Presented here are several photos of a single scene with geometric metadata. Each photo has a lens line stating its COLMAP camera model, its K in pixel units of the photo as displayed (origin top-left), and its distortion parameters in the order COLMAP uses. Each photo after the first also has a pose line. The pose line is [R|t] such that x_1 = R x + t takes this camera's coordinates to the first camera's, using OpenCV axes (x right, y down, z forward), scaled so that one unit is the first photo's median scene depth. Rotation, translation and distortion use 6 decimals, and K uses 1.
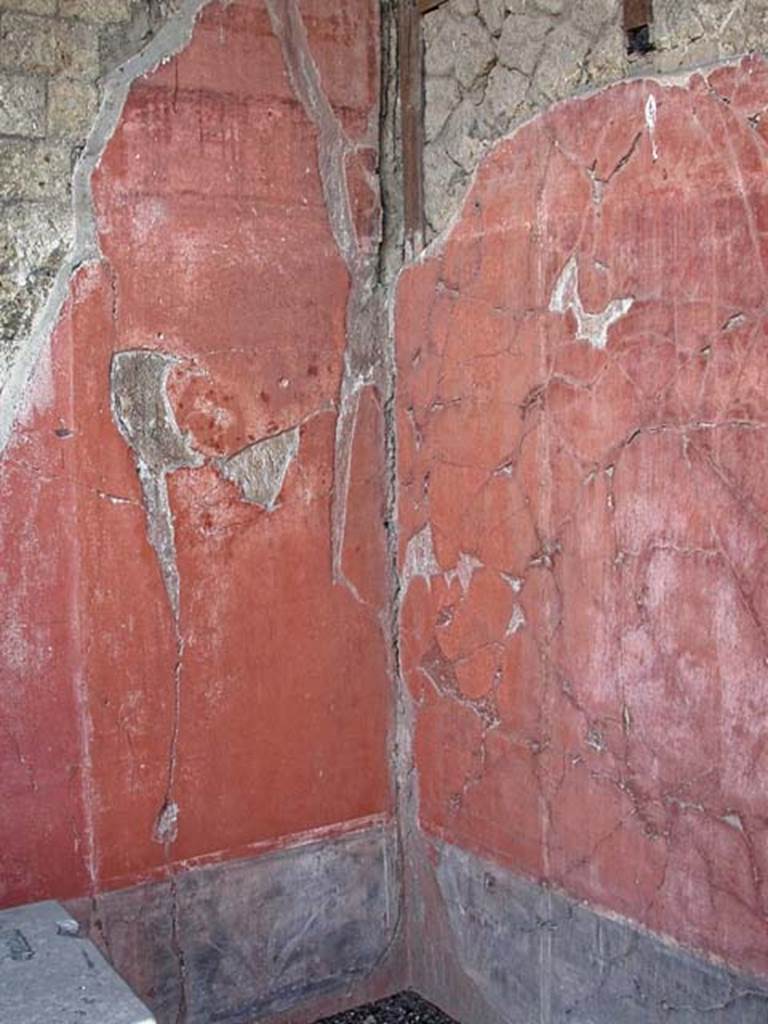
lens RADIAL K [[1213.1, 0, 351.3], [0, 1213.1, 515.3], [0, 0, 1]] dist [-0.173820, 0.067770]
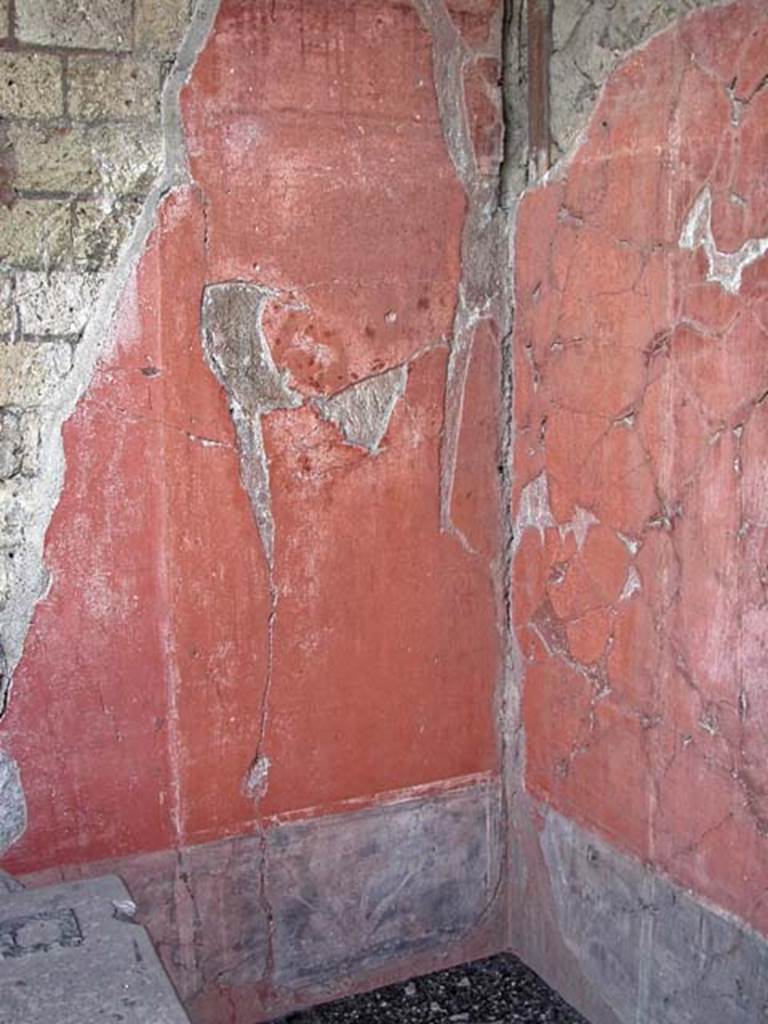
lens RADIAL K [[1185.2, 0, 384.0], [0, 1185.2, 512.0], [0, 0, 1]] dist [-0.167355, 0.077885]
pose [[0.992738, 0.032730, -0.115762, 0.050311], [-0.021390, 0.994968, 0.097880, -0.050873], [0.118383, -0.094693, 0.988443, 0.095230]]
